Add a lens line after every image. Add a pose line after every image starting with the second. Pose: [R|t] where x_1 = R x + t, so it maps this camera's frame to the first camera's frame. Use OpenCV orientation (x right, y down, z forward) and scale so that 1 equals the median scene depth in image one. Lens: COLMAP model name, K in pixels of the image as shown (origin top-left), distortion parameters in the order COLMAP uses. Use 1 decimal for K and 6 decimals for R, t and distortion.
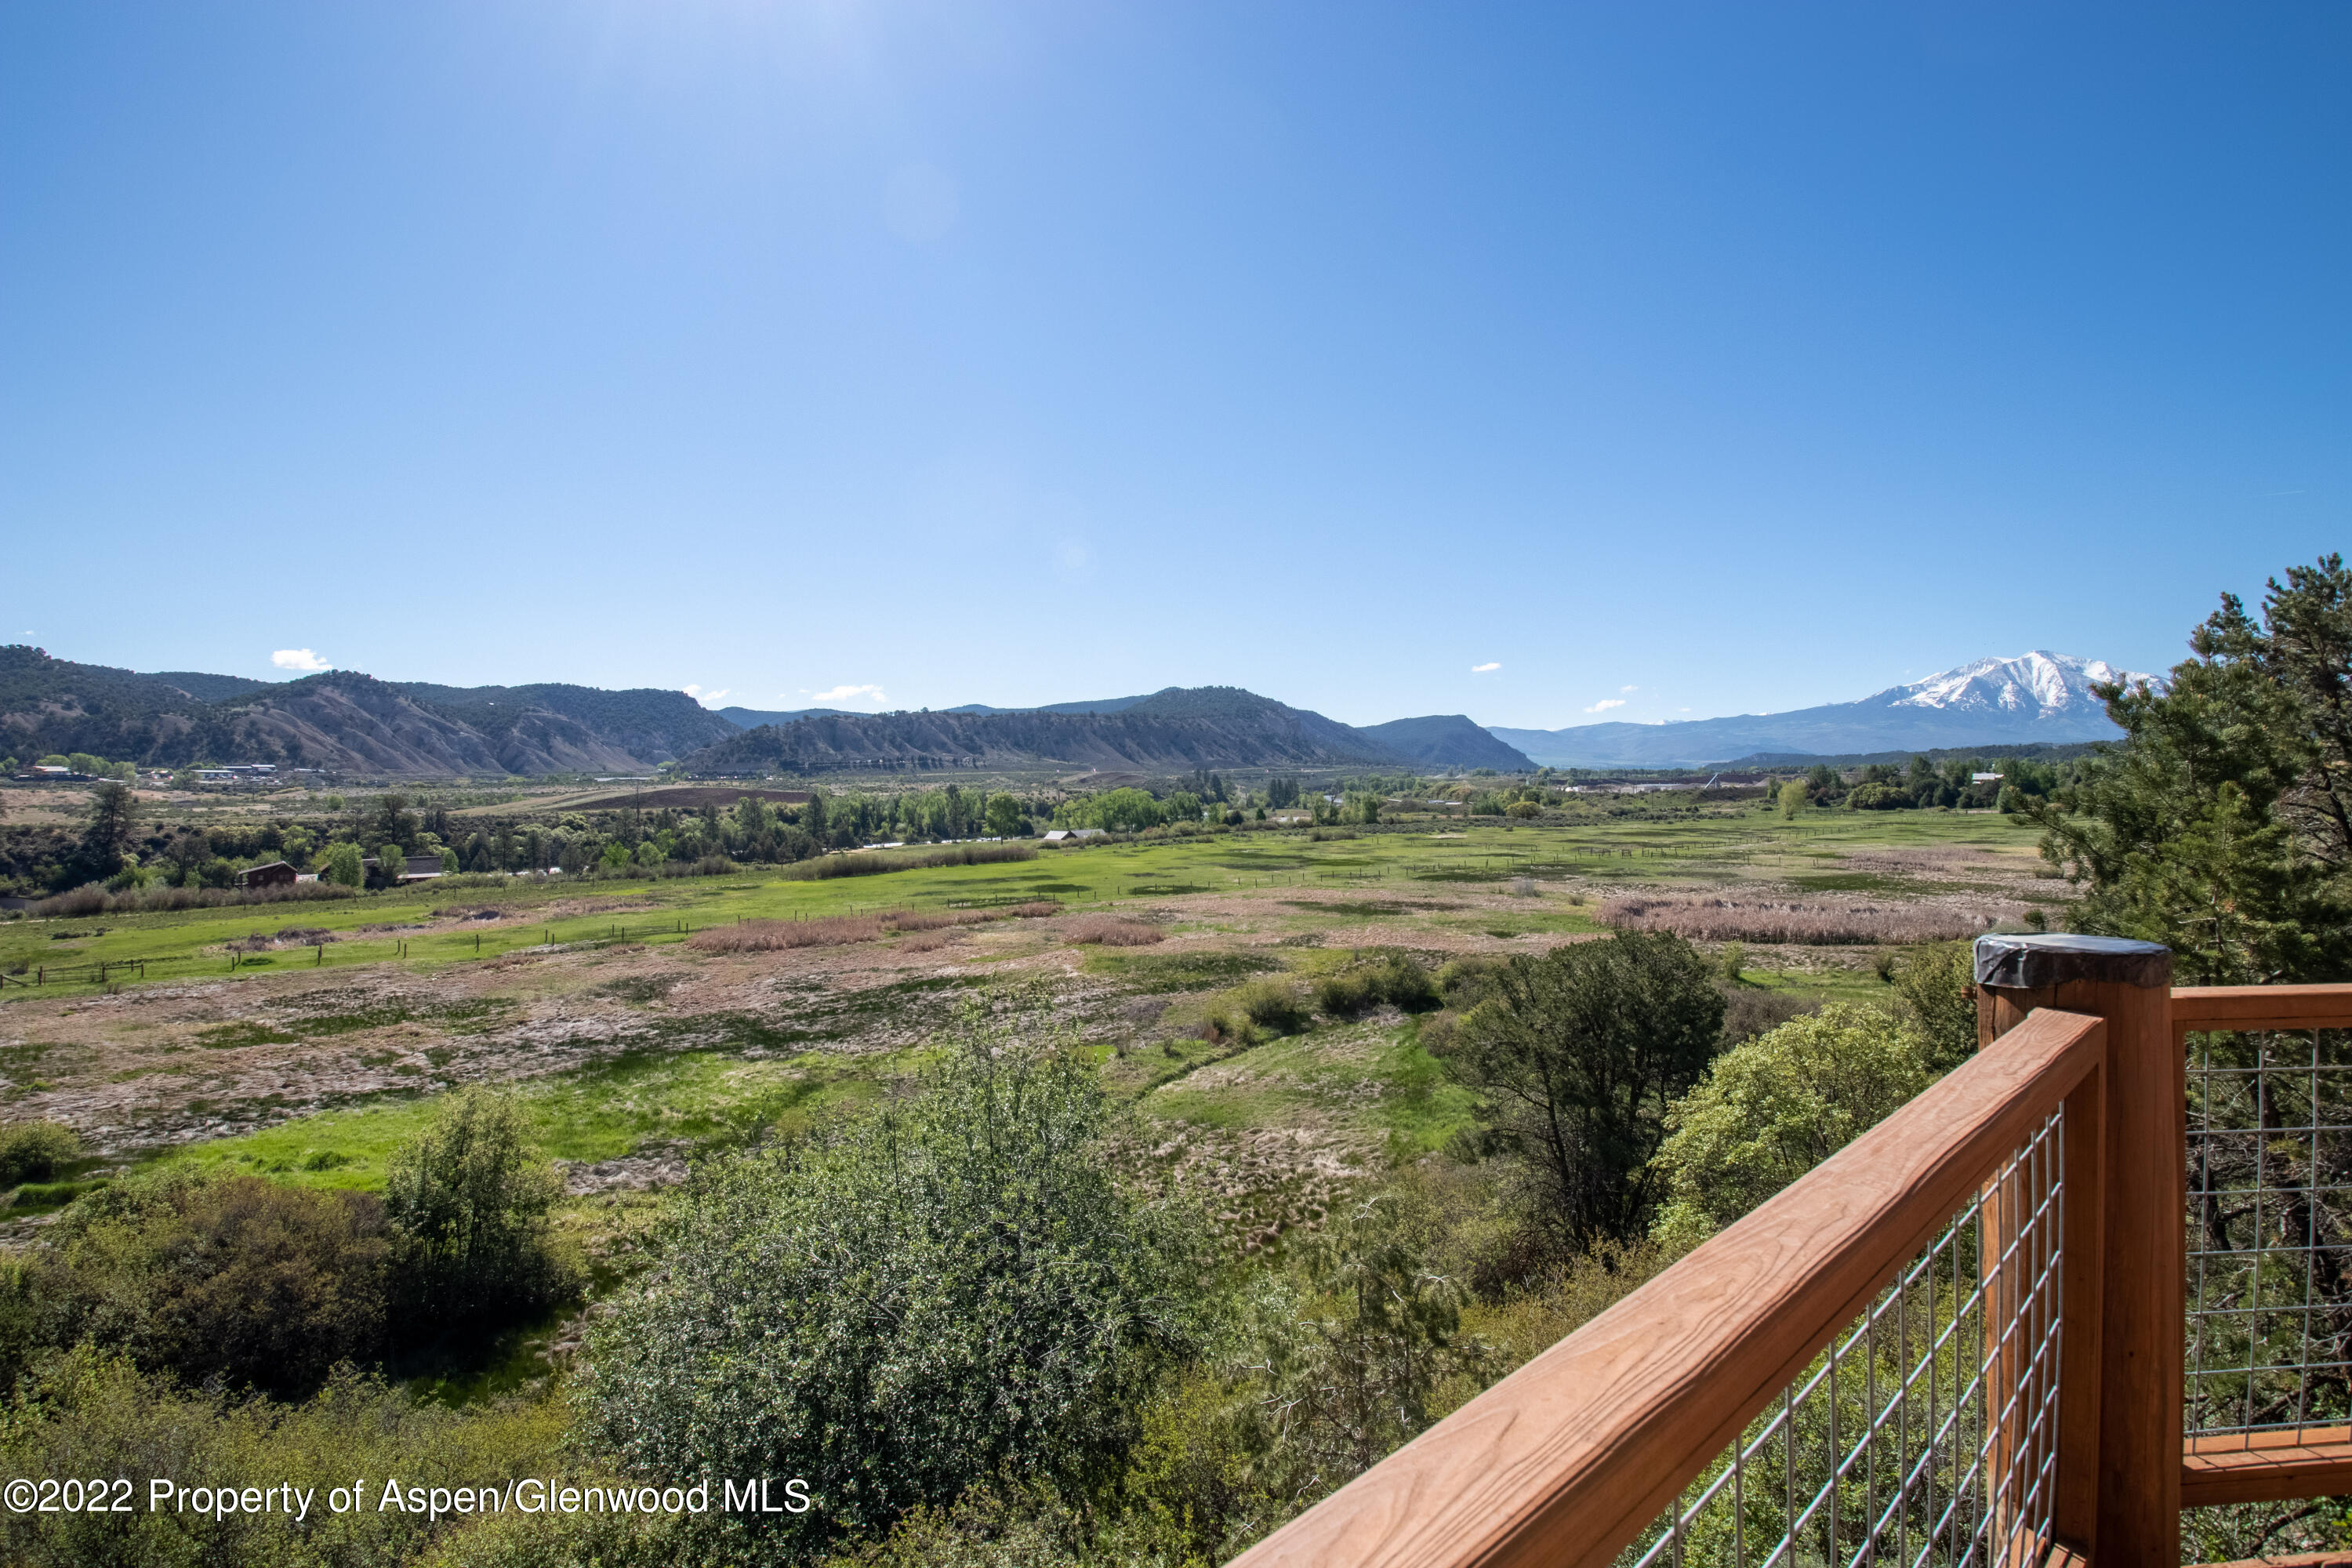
lens RADIAL K [[1084.7, 0, 1166.4], [0, 1084.7, 782.7], [0, 0, 1]] dist [-0.000007, -0.023411]
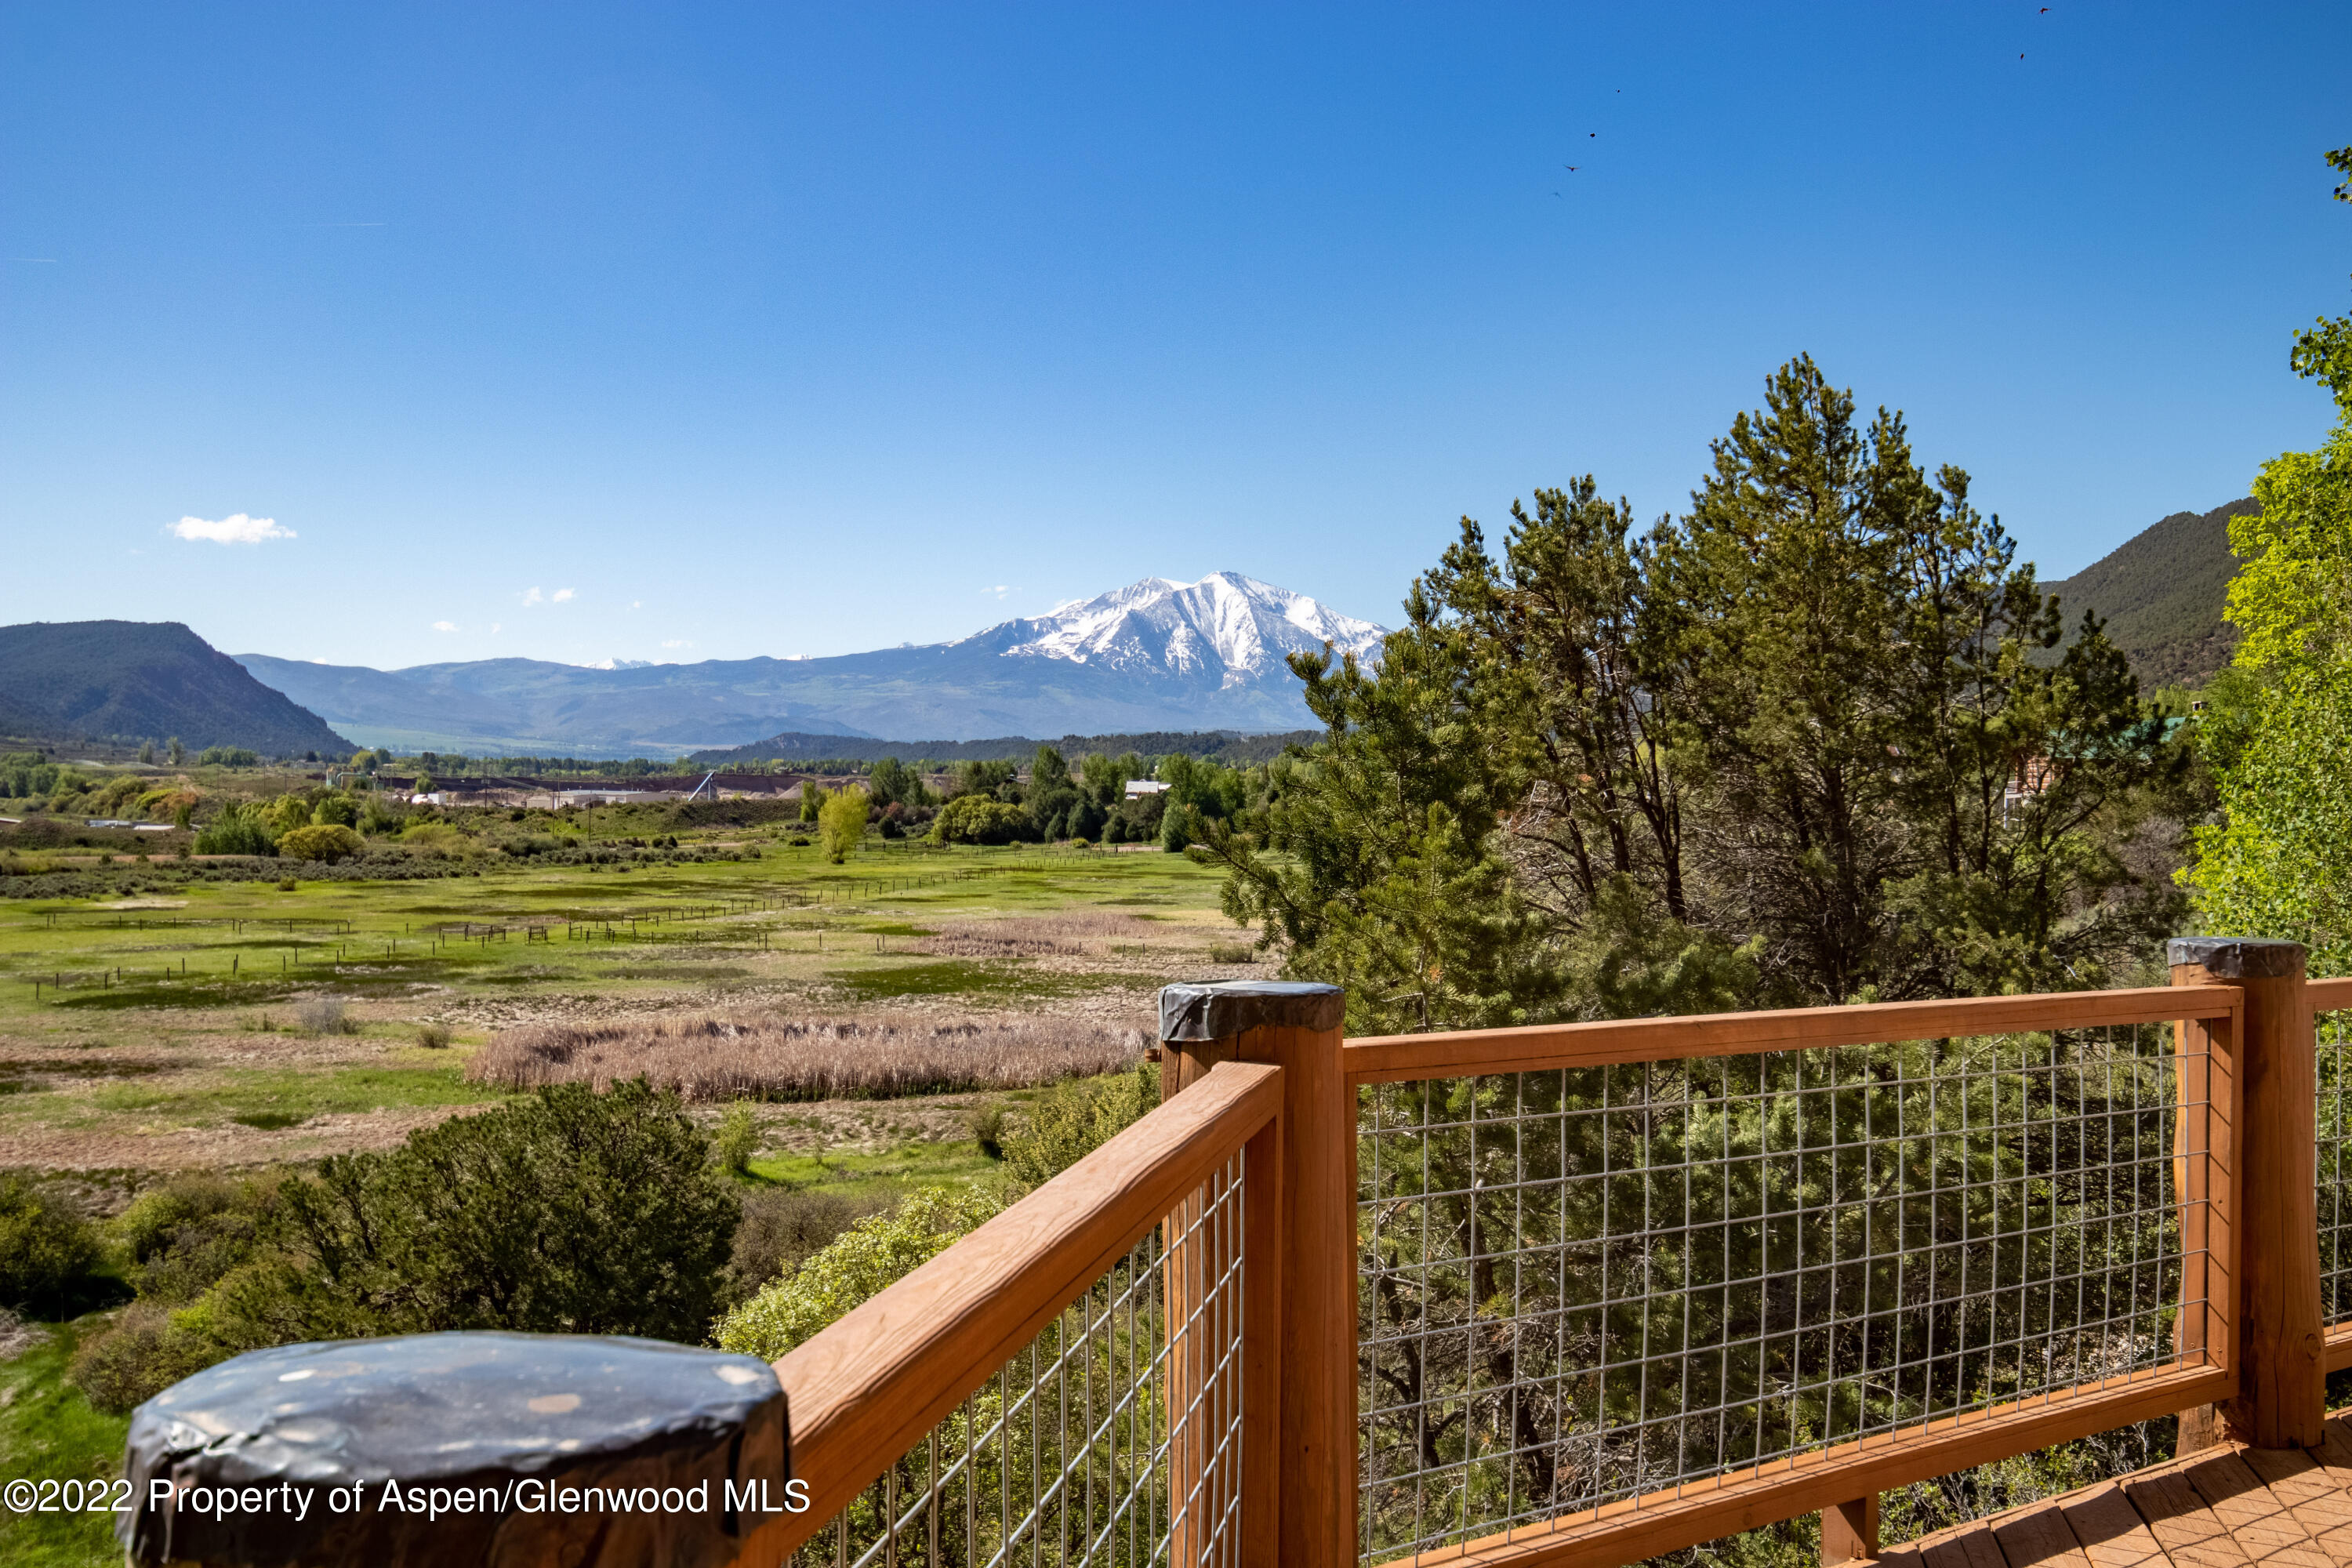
lens RADIAL K [[2956.8, 0, 1177.2], [0, 2956.8, 827.4], [0, 0, 1]] dist [0.035577, 0.044776]
pose [[0.784110, 0.007173, 0.620581, -0.188760], [-0.017481, 0.999792, 0.010530, -0.001013], [-0.620376, -0.019105, 0.784072, -0.228780]]
